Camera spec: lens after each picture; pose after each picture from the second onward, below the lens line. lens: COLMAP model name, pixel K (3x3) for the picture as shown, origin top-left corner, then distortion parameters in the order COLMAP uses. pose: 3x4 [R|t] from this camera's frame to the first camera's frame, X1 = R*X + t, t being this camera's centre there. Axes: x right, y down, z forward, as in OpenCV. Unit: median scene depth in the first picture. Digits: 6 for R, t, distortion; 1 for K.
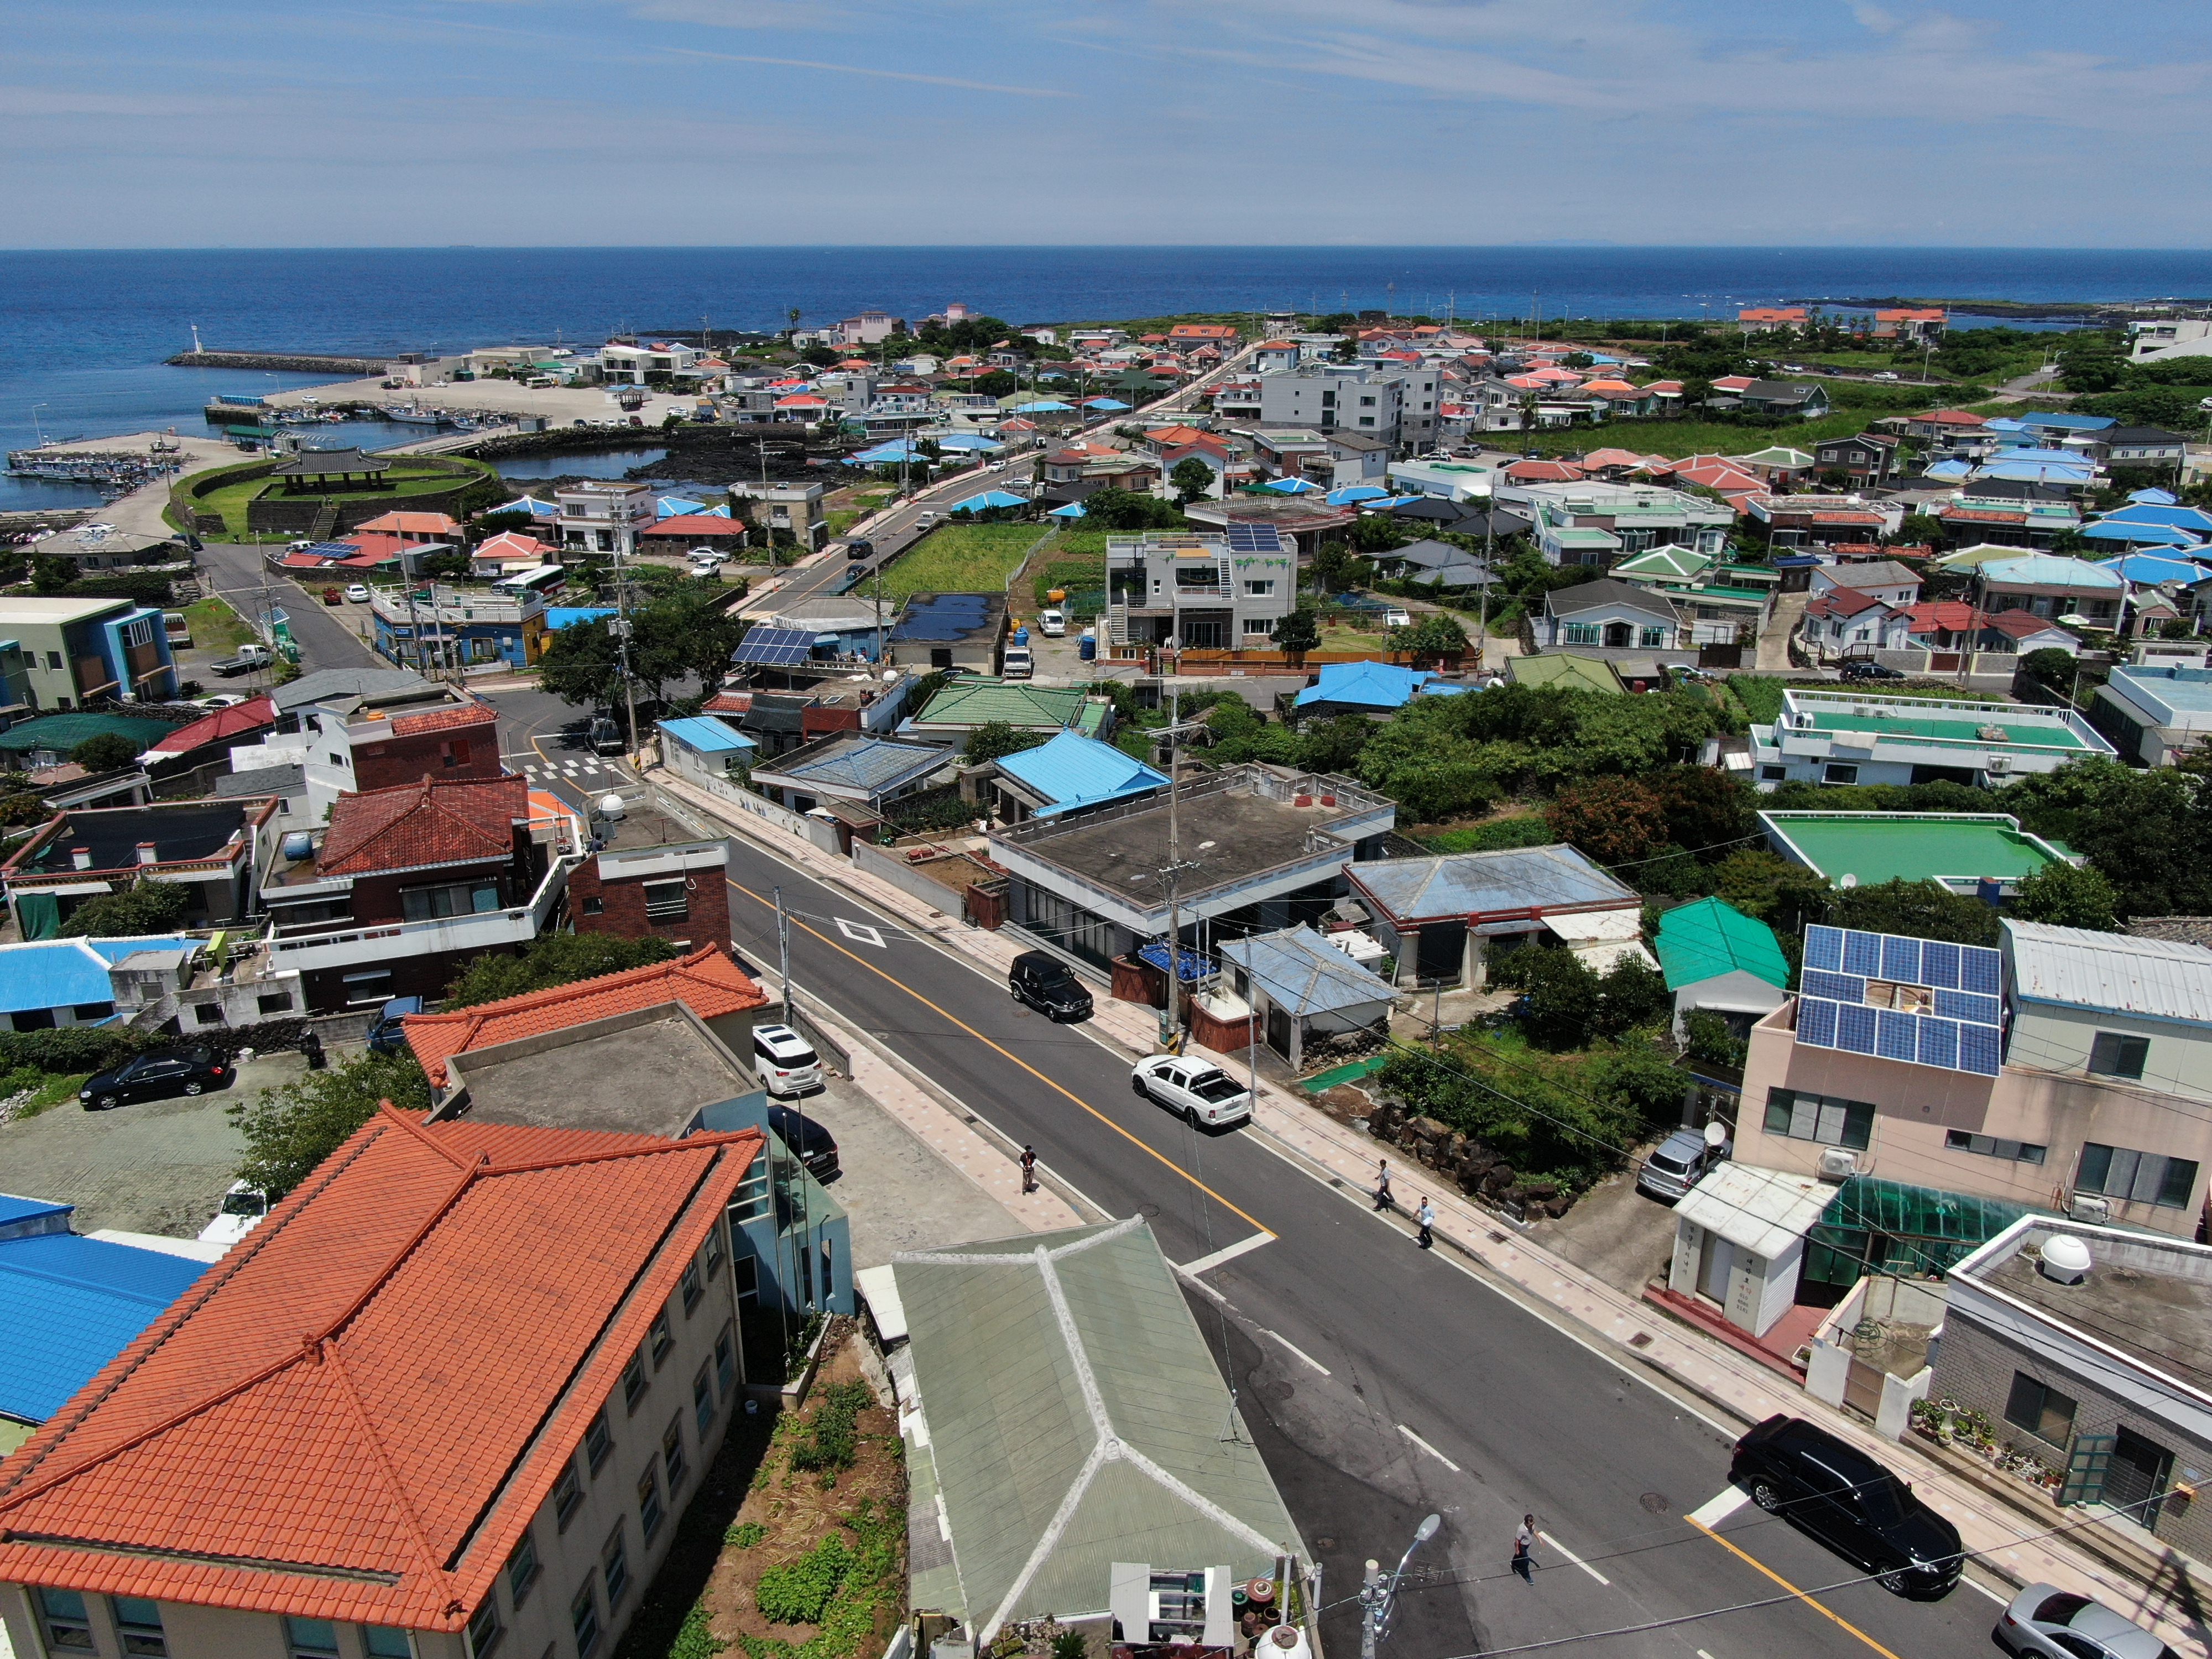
lens RADIAL K [[1585.4, 0, 1106.0], [0, 1585.4, 829.5], [0, 0, 1]] dist [-0.018278, 0.008664]
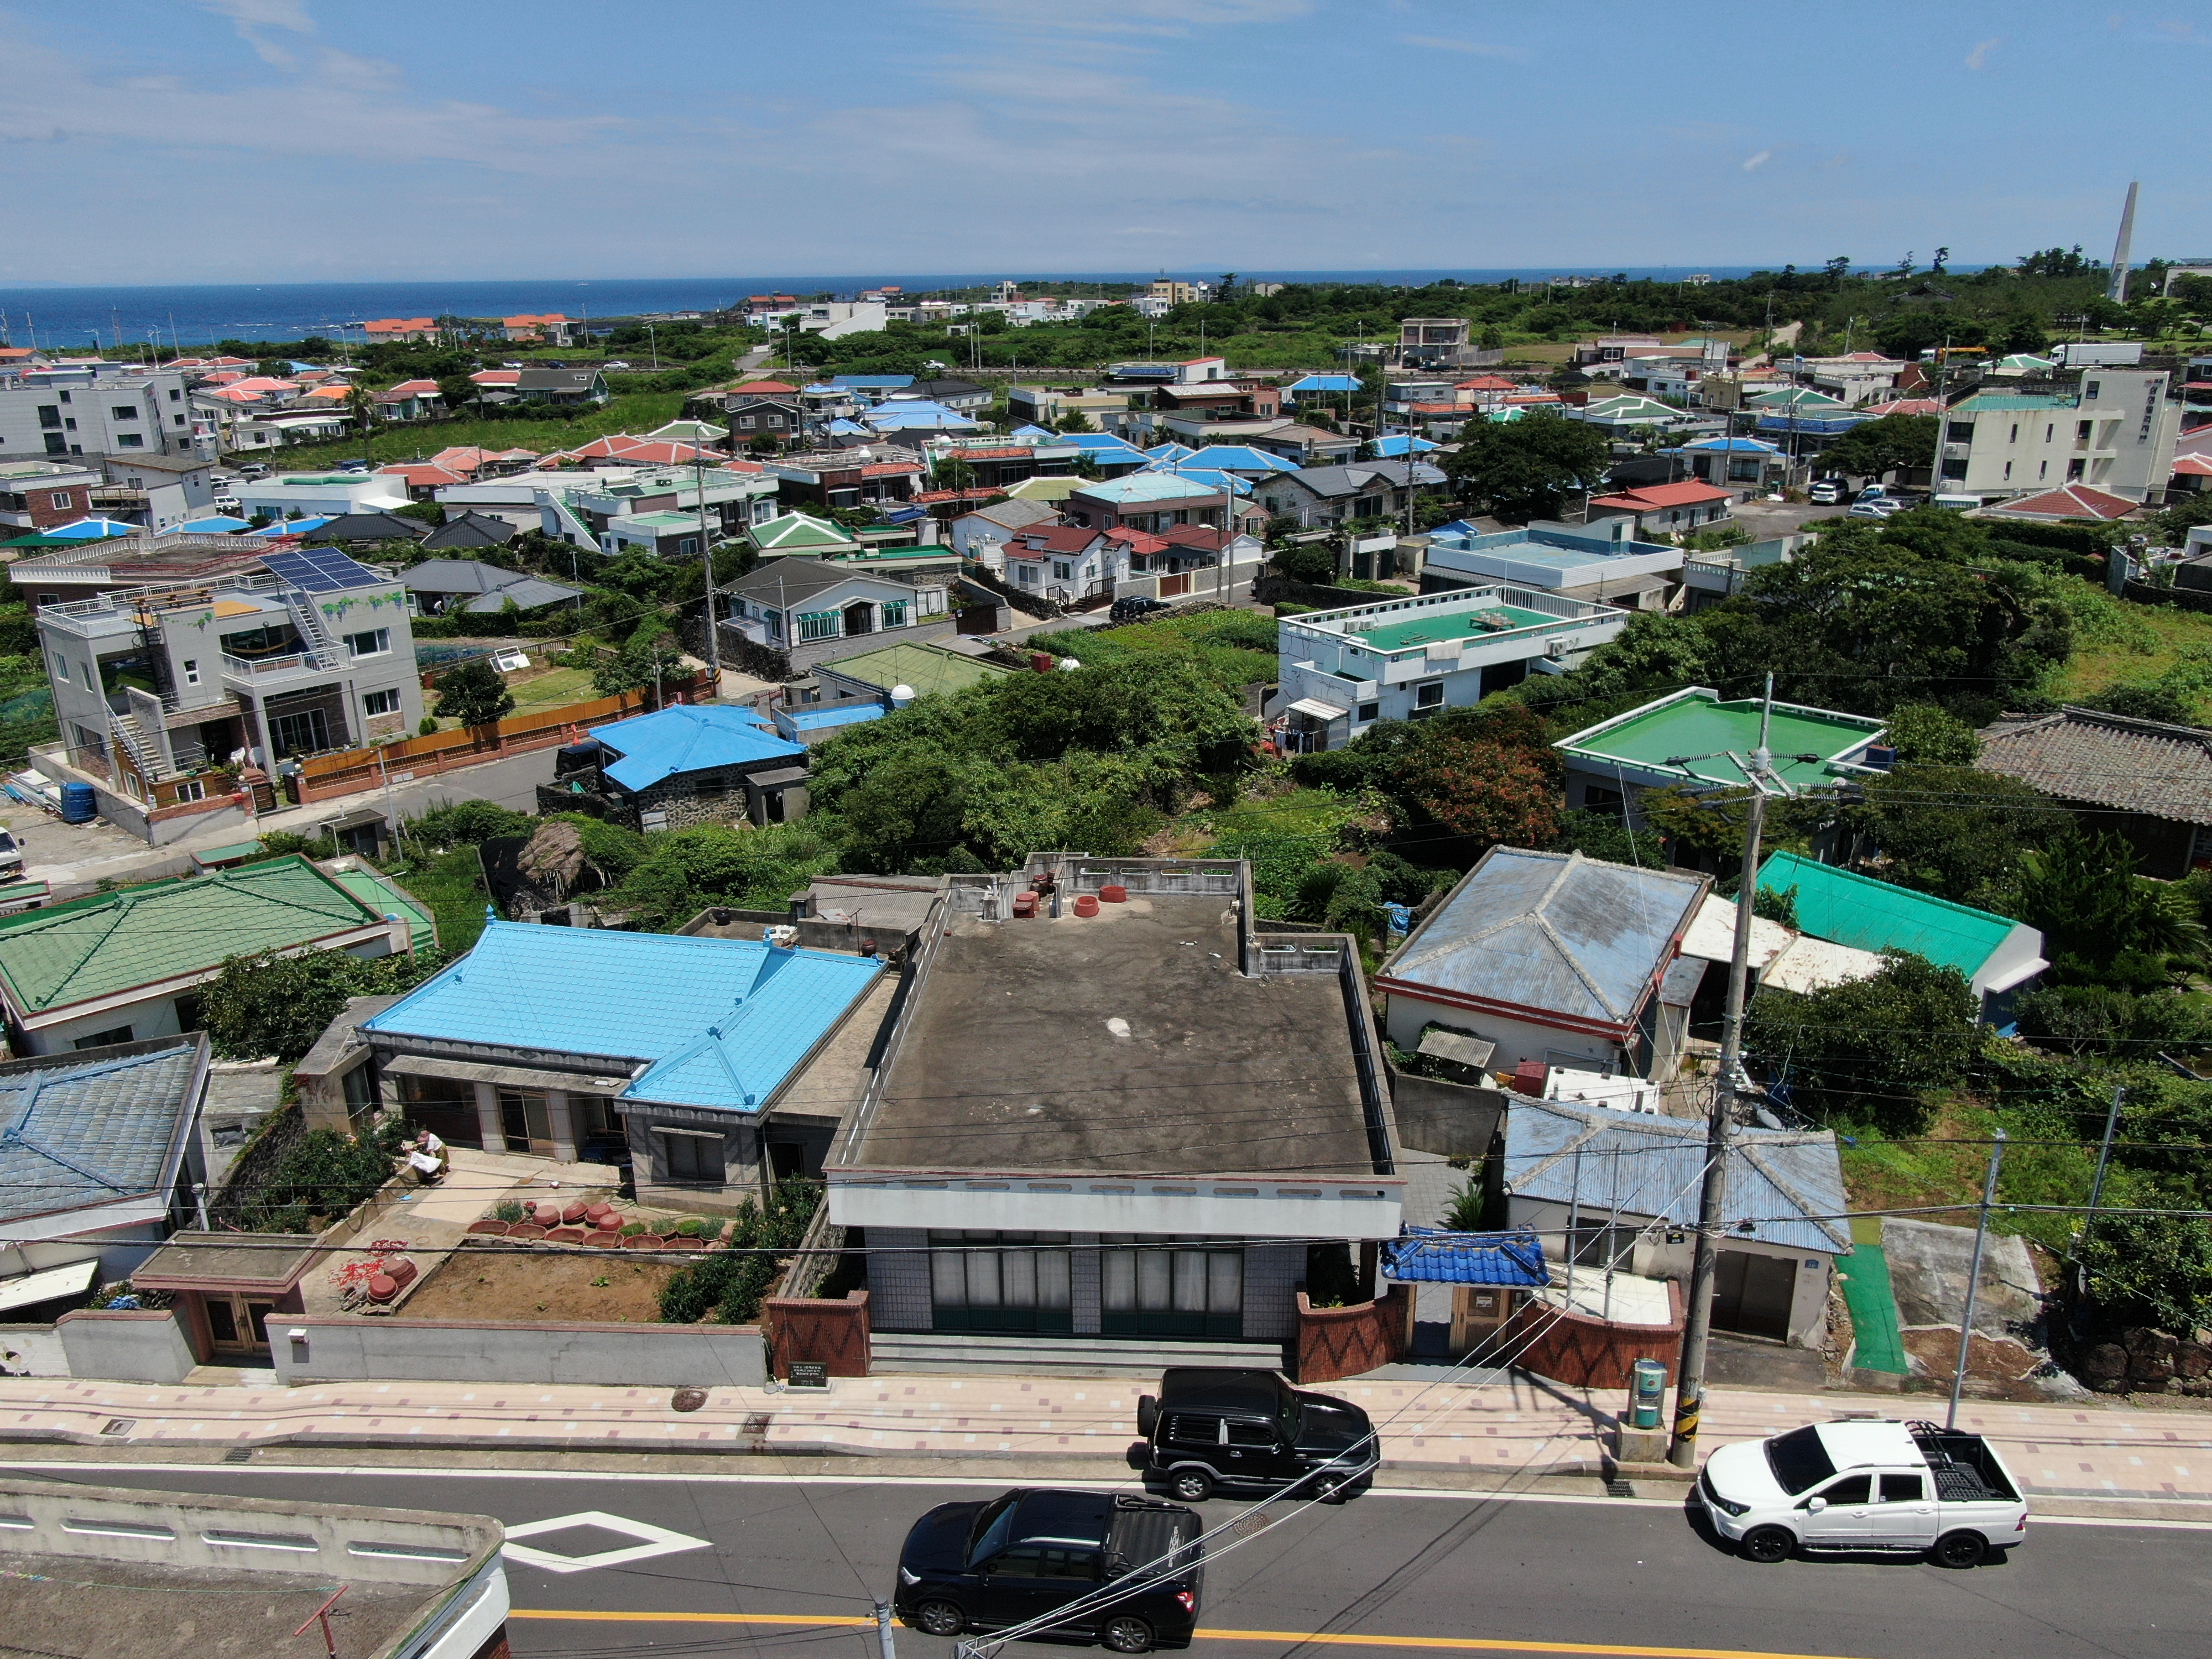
lens RADIAL K [[1585.4, 0, 1106.0], [0, 1585.4, 829.5], [0, 0, 1]] dist [-0.018278, 0.008664]
pose [[0.661350, -0.254619, 0.705539, -0.174056], [0.268028, 0.958740, 0.094754, -0.061669], [-0.700554, 0.126438, 0.702308, 0.357870]]
